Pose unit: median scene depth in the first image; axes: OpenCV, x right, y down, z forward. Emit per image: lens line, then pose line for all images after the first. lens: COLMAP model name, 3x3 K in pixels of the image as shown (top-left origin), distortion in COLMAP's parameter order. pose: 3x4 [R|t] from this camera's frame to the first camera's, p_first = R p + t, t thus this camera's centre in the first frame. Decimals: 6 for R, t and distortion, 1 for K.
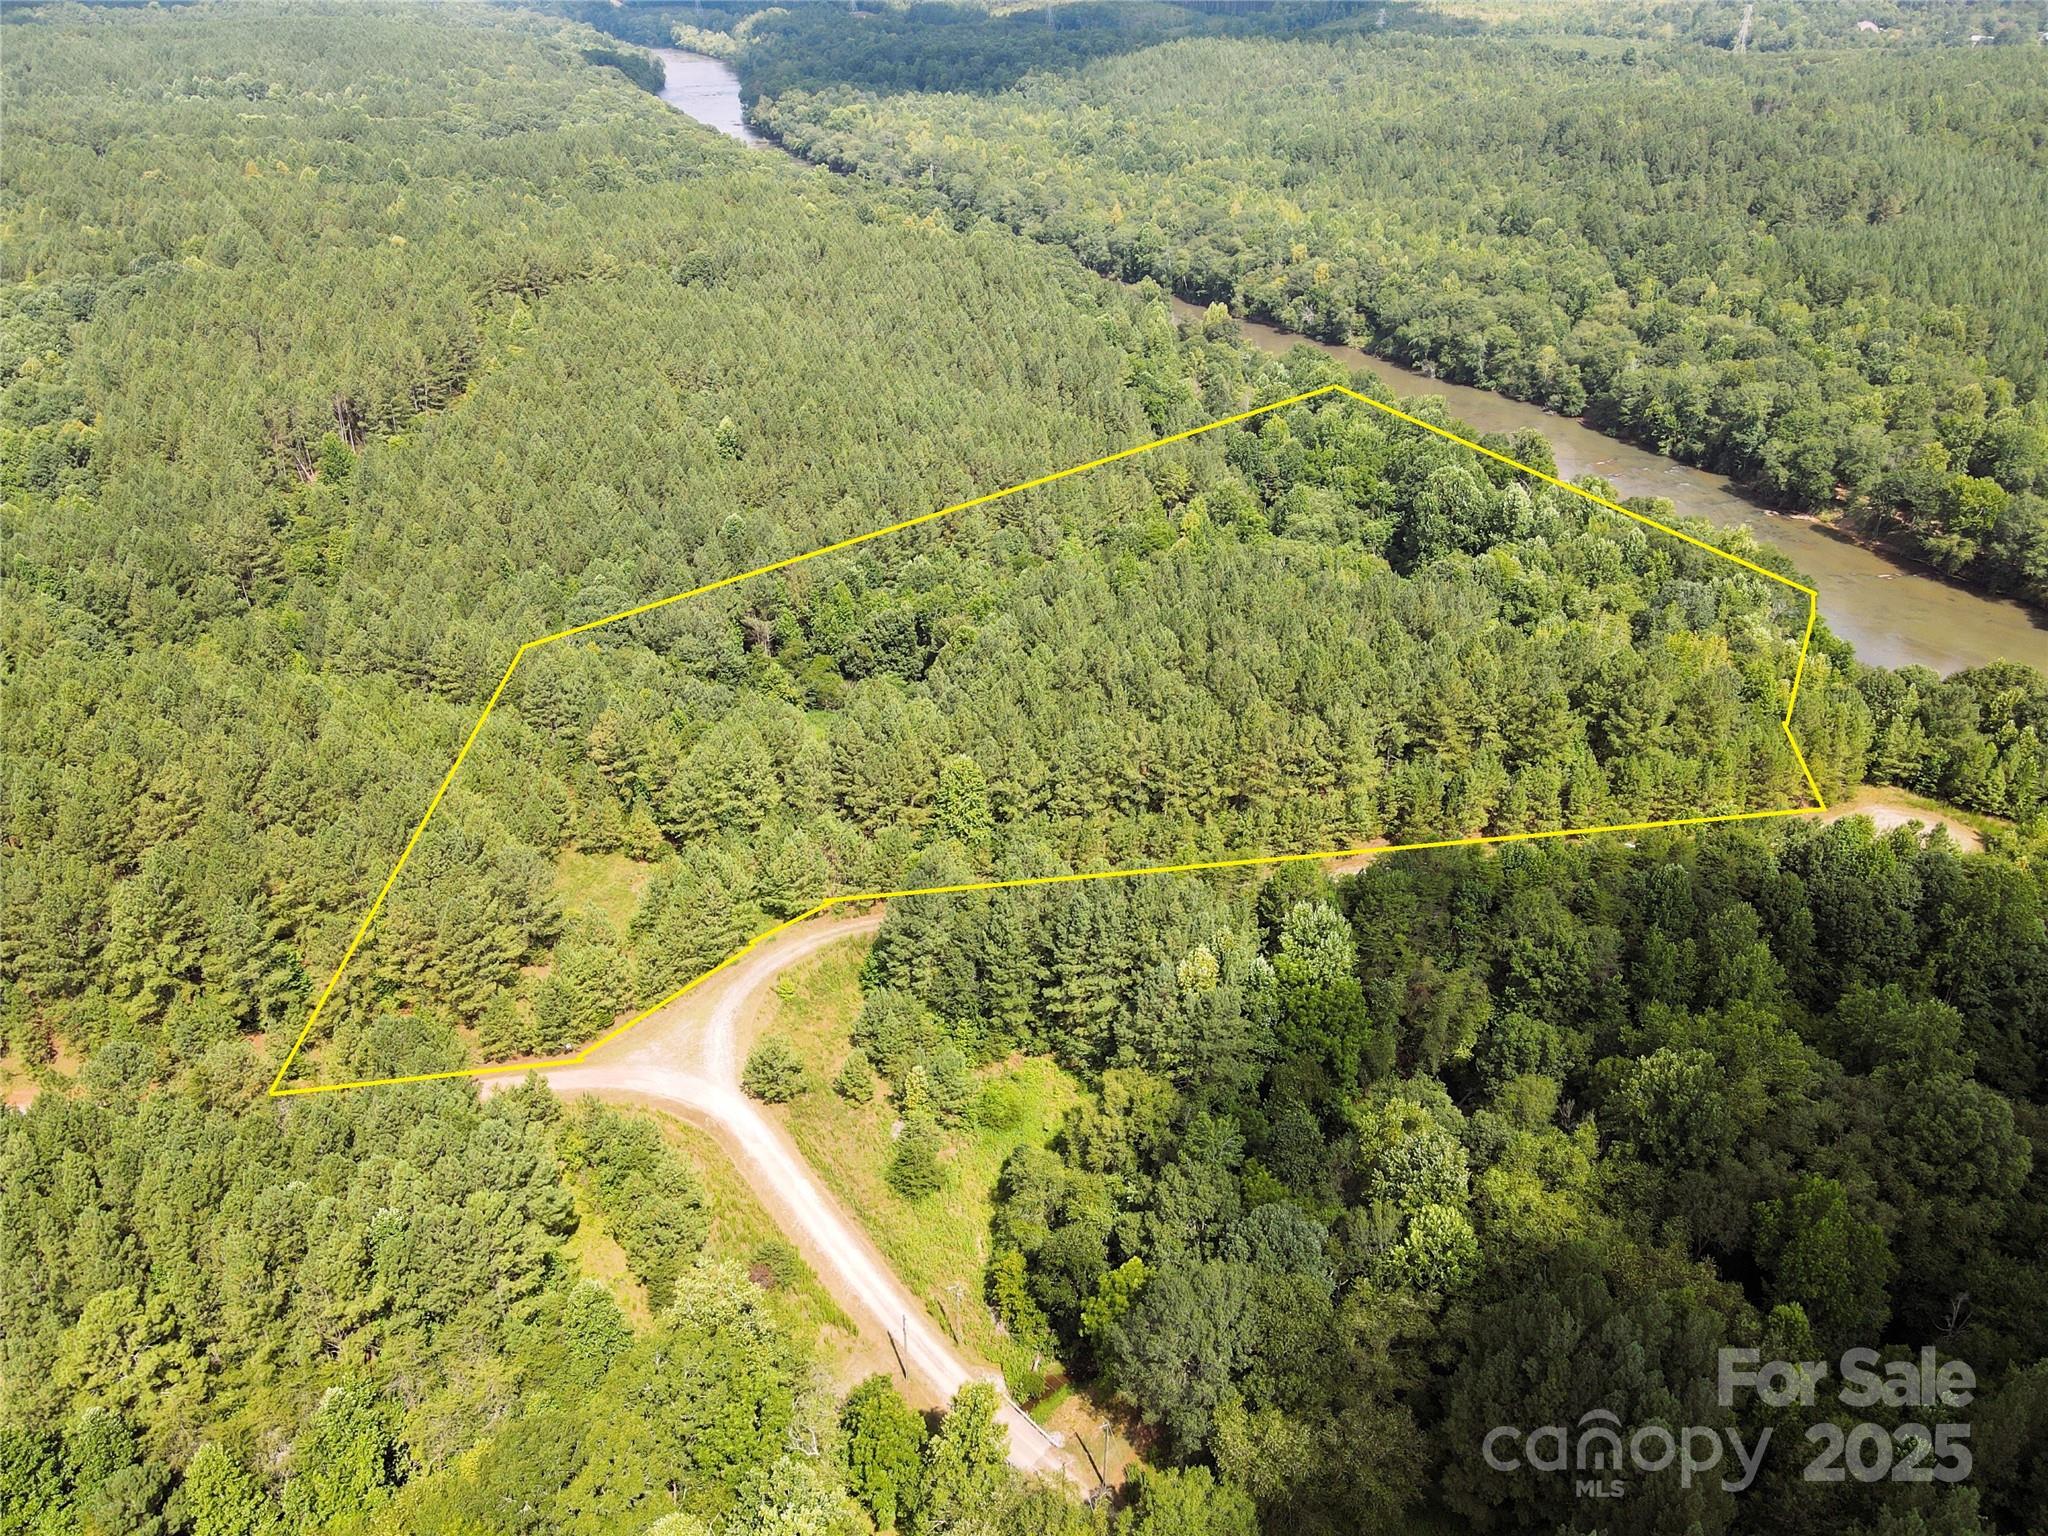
lens RADIAL K [[1485.0, 0, 1028.9], [0, 1485.0, 787.3], [0, 0, 1]] dist [0.007396, 0.014648]
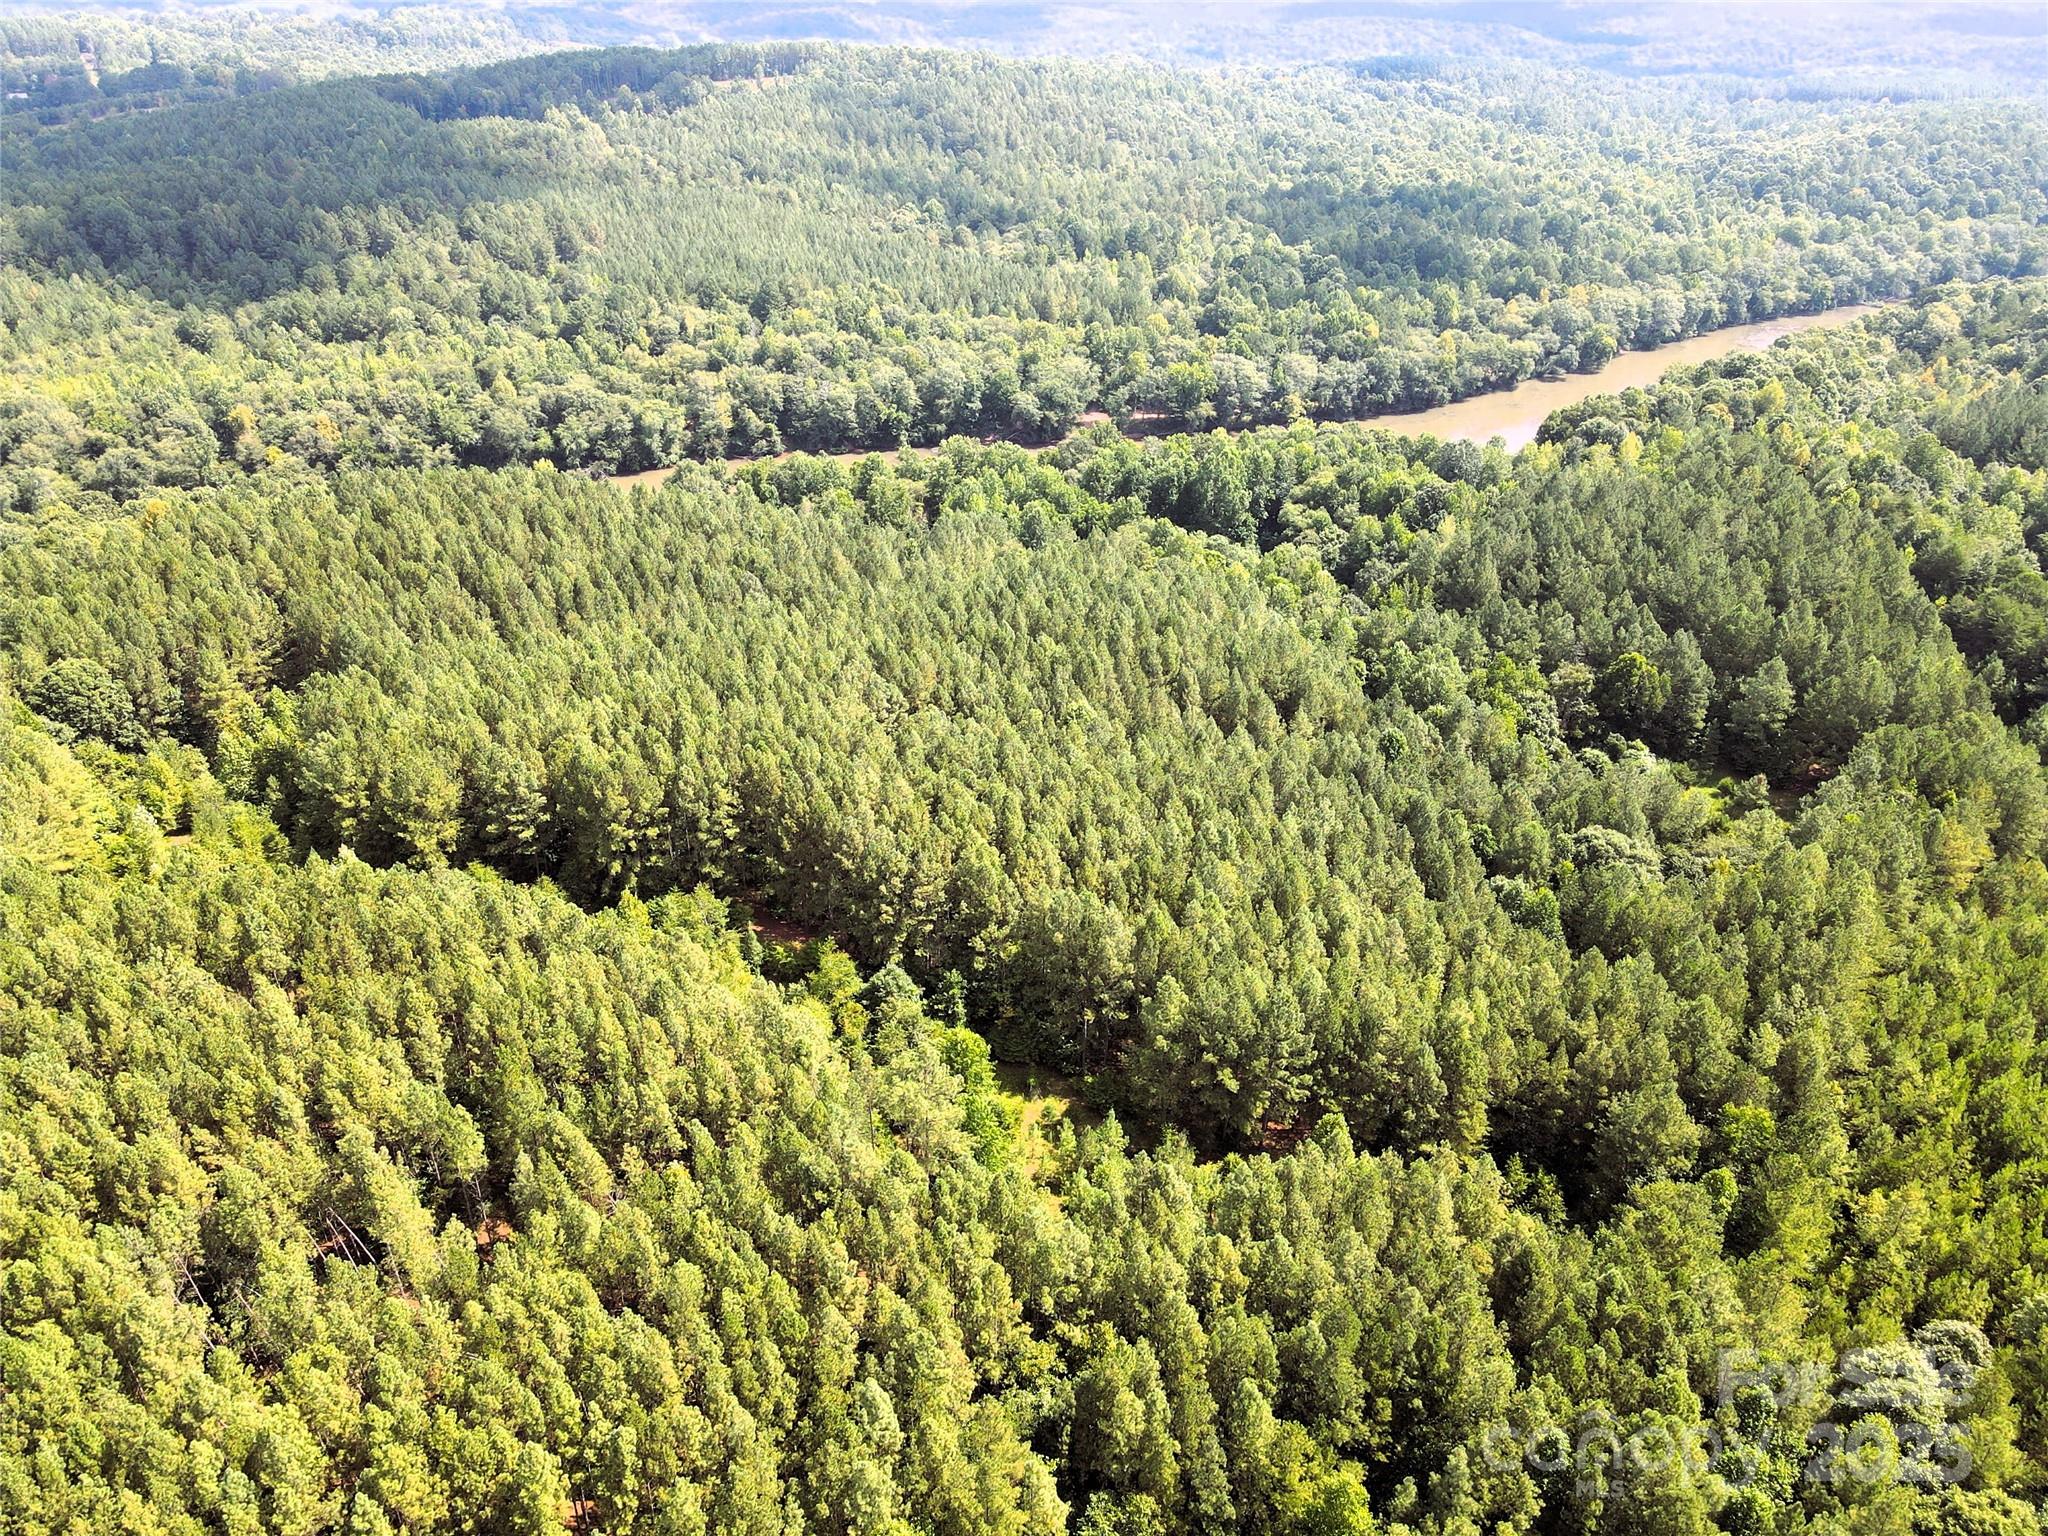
lens RADIAL K [[1485.0, 0, 1016.3], [0, 1485.0, 768.4], [0, 0, 1]] dist [0.007396, 0.014648]
pose [[0.200537, -0.470172, 0.859490, -0.600460], [0.506417, 0.800759, 0.319886, -0.339622], [-0.838646, 0.371111, 0.398685, 0.578223]]
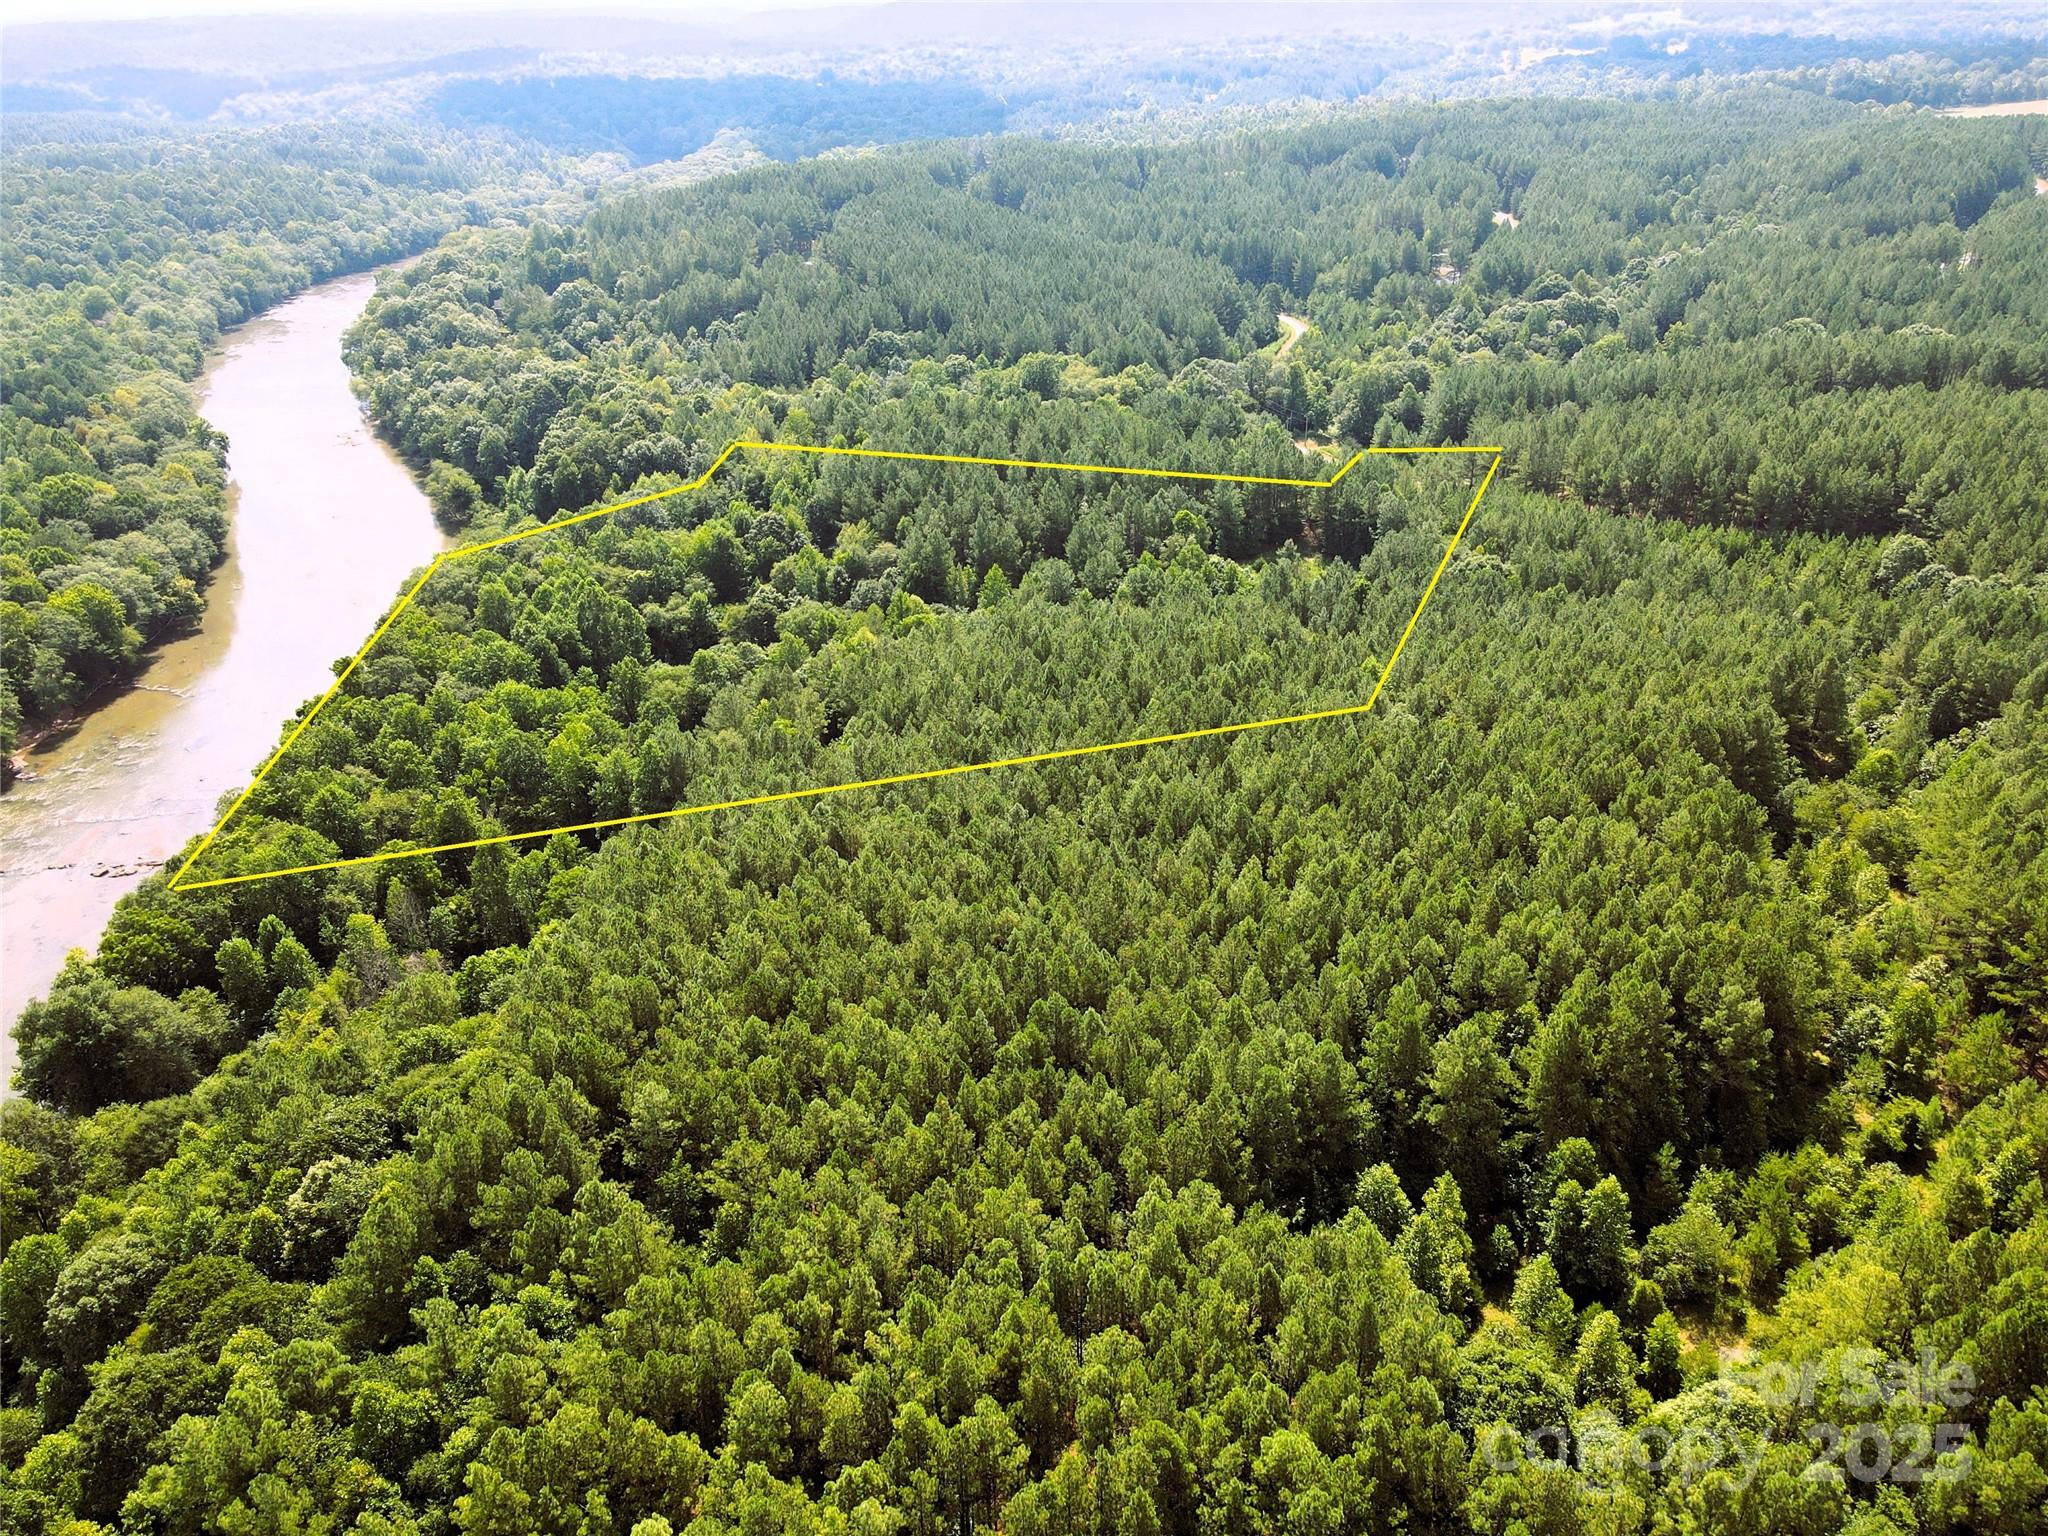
lens RADIAL K [[1485.0, 0, 1025.5], [0, 1485.0, 777.7], [0, 0, 1]] dist [0.007396, 0.014648]
pose [[-0.928808, -0.153073, 0.337467, -0.217257], [0.215281, 0.518342, 0.827633, -0.642471], [-0.301612, 0.841362, -0.448487, 1.076681]]
